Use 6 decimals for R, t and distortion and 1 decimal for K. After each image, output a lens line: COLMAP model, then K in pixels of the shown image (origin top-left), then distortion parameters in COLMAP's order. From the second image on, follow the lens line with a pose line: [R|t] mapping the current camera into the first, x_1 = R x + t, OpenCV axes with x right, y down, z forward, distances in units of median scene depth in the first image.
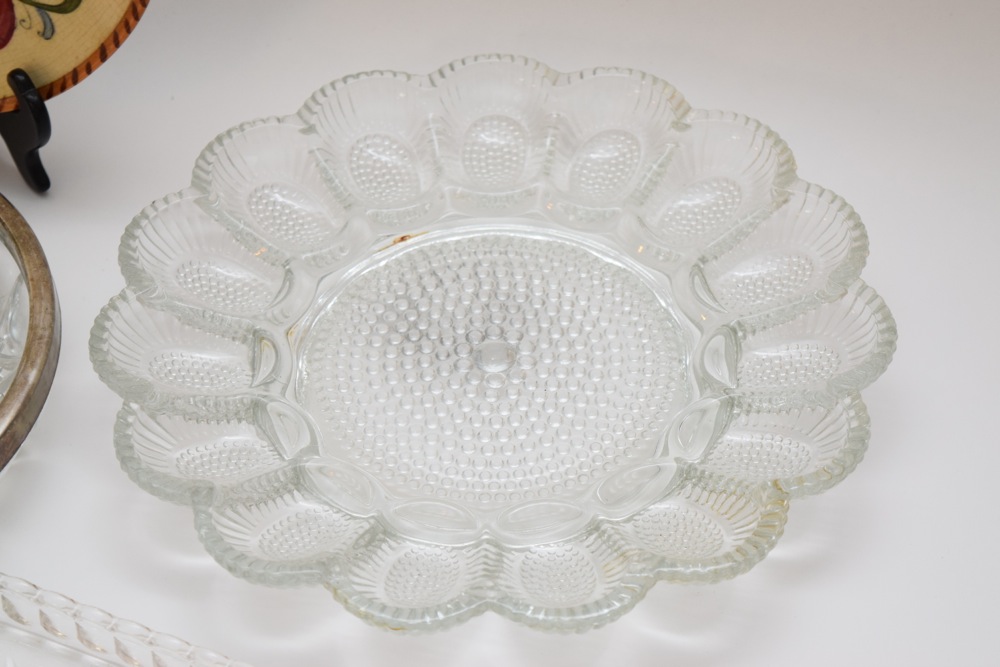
lens RADIAL K [[2211.7, 0, 493.6], [0, 2211.7, 336.7], [0, 0, 1]] dist [0.073114, 0.000000]
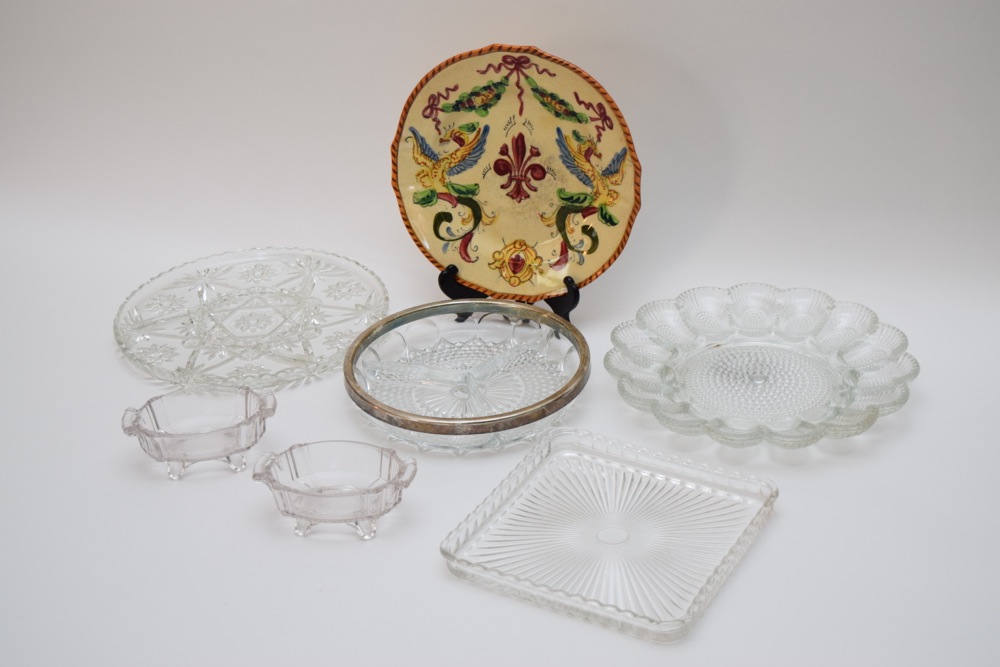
lens RADIAL K [[1629.7, 0, 505.8], [0, 1629.7, 333.6], [0, 0, 1]] dist [0.041723, 0.000000]
pose [[0.996078, 0.030490, -0.083065, -0.133053], [-0.052872, 0.957831, -0.282425, 0.496431], [0.070951, 0.285709, 0.955686, -0.812269]]
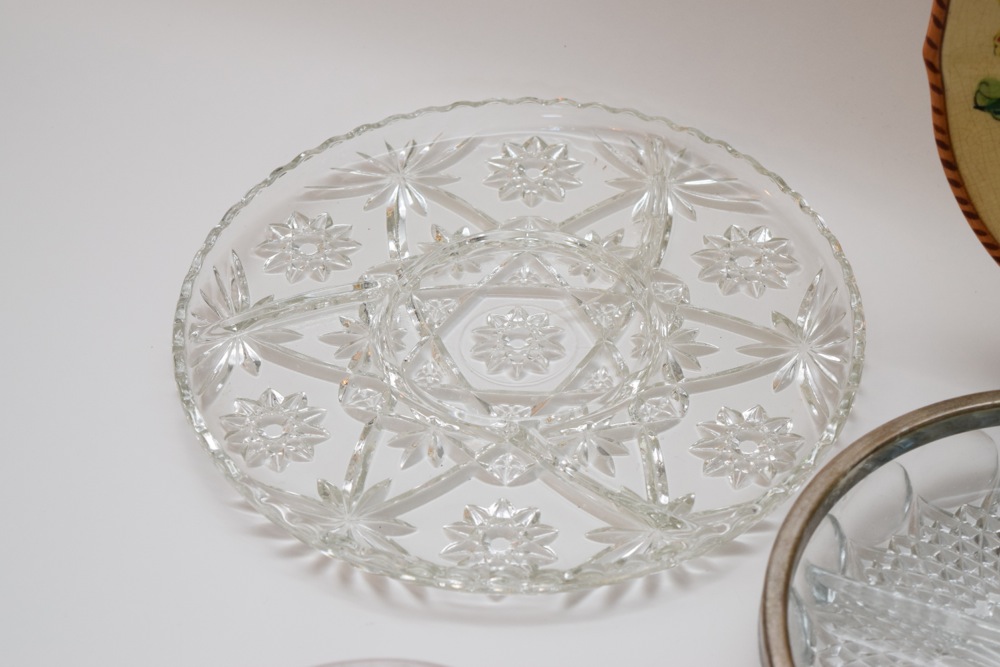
lens RADIAL K [[2211.7, 0, 529.0], [0, 2211.7, 327.4], [0, 0, 1]] dist [0.073114, 0.000000]
pose [[0.972544, 0.168600, -0.160411, -0.433942], [-0.173798, 0.984601, -0.018844, -0.060710], [0.154764, 0.046206, 0.986870, 0.014982]]
